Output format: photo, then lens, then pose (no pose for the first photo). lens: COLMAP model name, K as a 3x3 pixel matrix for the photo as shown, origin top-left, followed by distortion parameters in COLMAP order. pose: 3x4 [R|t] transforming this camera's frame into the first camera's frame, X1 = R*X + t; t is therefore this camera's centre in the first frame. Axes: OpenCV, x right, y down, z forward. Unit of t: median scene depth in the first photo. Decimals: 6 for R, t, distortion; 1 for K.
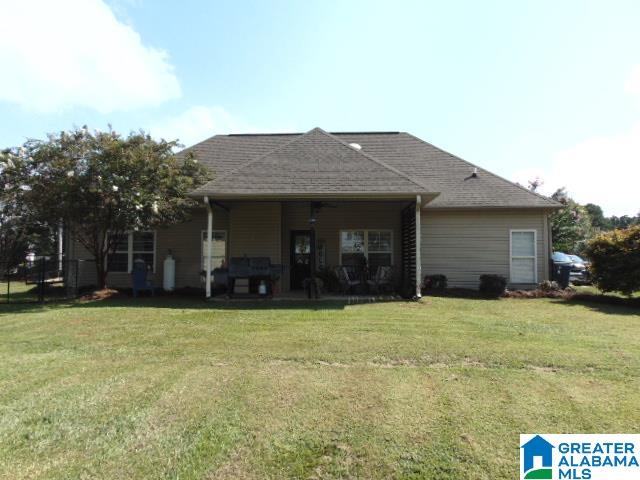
lens RADIAL K [[483.5, 0, 319.3], [0, 483.5, 239.8], [0, 0, 1]] dist [-0.022178, 0.060980]
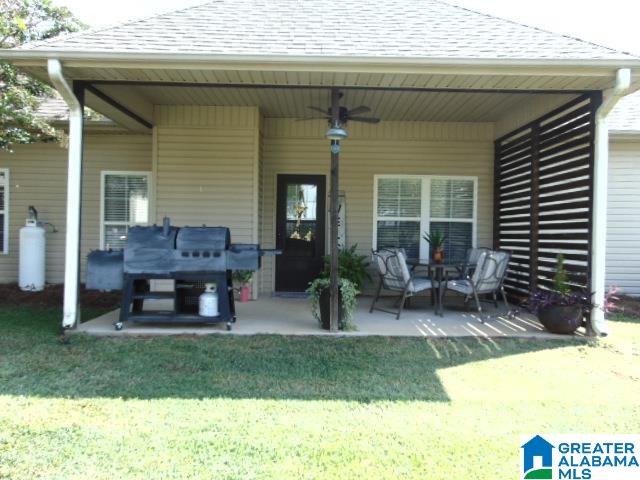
lens RADIAL K [[483.5, 0, 322.6], [0, 483.5, 240.4], [0, 0, 1]] dist [-0.022178, 0.060980]
pose [[0.998822, 0.016190, 0.045734, -0.041147], [-0.019034, 0.997867, 0.062448, 0.020760], [-0.044625, -0.063244, 0.997000, 0.584142]]
